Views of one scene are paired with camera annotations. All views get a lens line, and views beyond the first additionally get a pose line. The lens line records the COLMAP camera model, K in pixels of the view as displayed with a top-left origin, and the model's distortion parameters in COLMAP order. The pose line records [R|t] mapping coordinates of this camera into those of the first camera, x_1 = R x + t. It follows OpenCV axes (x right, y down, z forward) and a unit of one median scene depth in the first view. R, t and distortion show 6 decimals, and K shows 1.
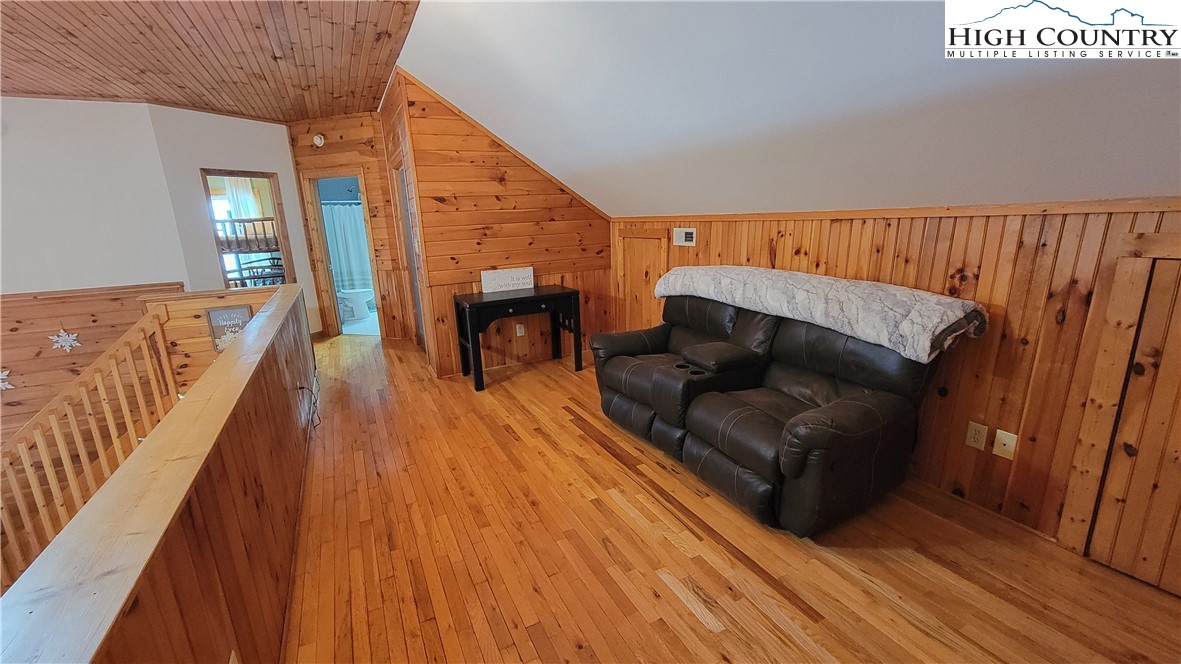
lens RADIAL K [[481.0, 0, 587.9], [0, 481.0, 334.8], [0, 0, 1]] dist [-0.004019, 0.001738]
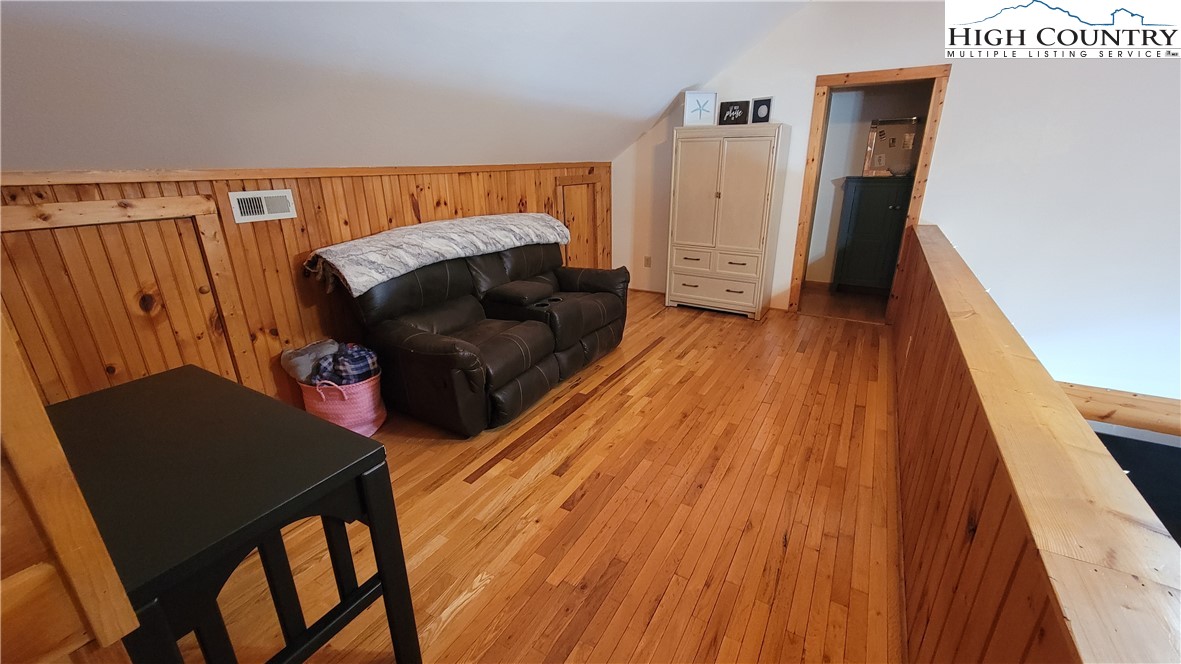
lens RADIAL K [[481.0, 0, 589.7], [0, 481.0, 333.9], [0, 0, 1]] dist [-0.004019, 0.001738]
pose [[-0.536016, -0.244920, 0.807899, -0.739439], [0.229923, 0.878461, 0.418859, -0.301243], [-0.812294, 0.410270, -0.414556, 1.342317]]
